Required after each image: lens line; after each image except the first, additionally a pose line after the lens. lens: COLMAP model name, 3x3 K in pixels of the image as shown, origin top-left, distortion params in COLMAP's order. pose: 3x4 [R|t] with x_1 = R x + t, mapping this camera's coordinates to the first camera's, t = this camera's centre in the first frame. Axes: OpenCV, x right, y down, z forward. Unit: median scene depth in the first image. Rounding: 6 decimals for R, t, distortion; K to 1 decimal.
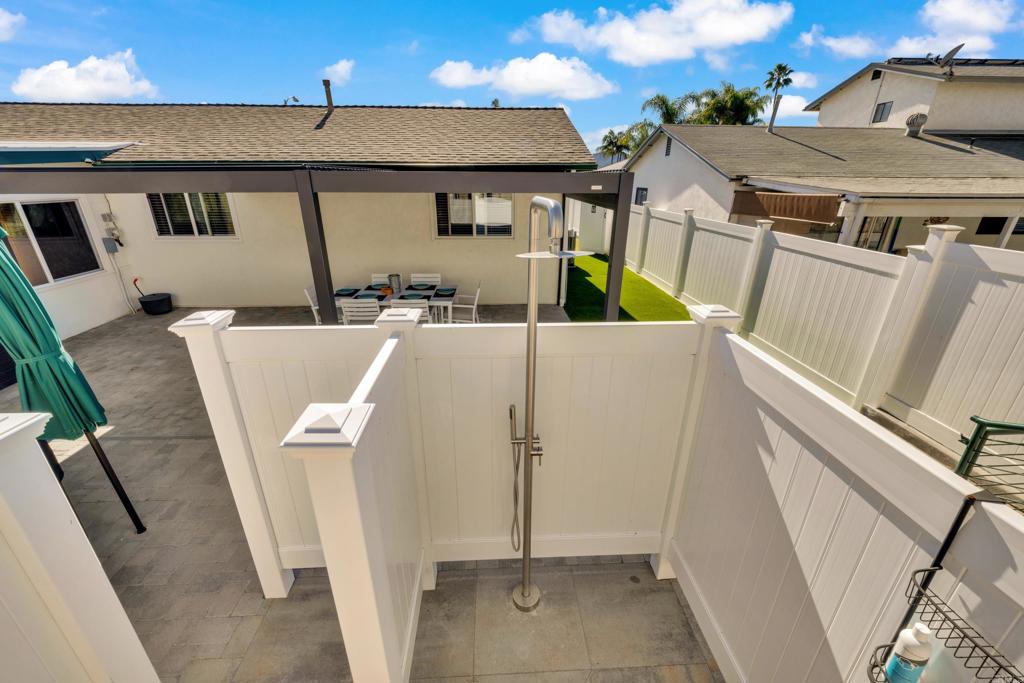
lens RADIAL K [[413.0, 0, 512.0], [0, 413.0, 341.5], [0, 0, 1]] dist [-0.001597, -0.000448]
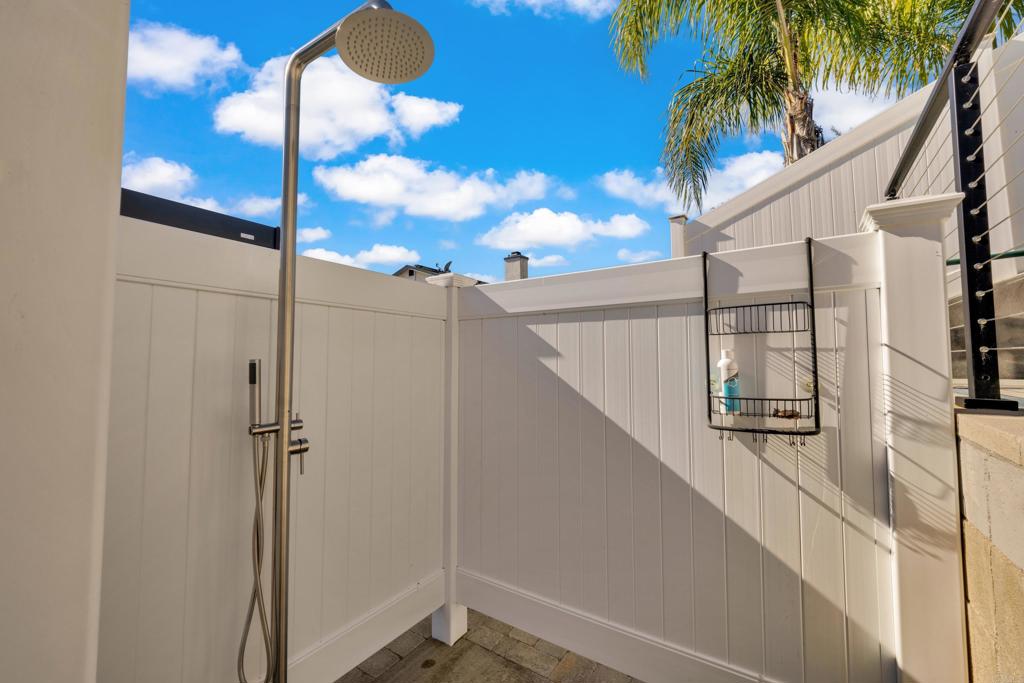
lens RADIAL K [[413.0, 0, 512.0], [0, 413.0, 341.5], [0, 0, 1]] dist [-0.001597, -0.000448]
pose [[0.602682, 0.033081, 0.797296, -0.243401], [0.308149, 0.911991, -0.270772, 0.396370], [-0.736084, 0.408875, 0.539446, 0.375297]]
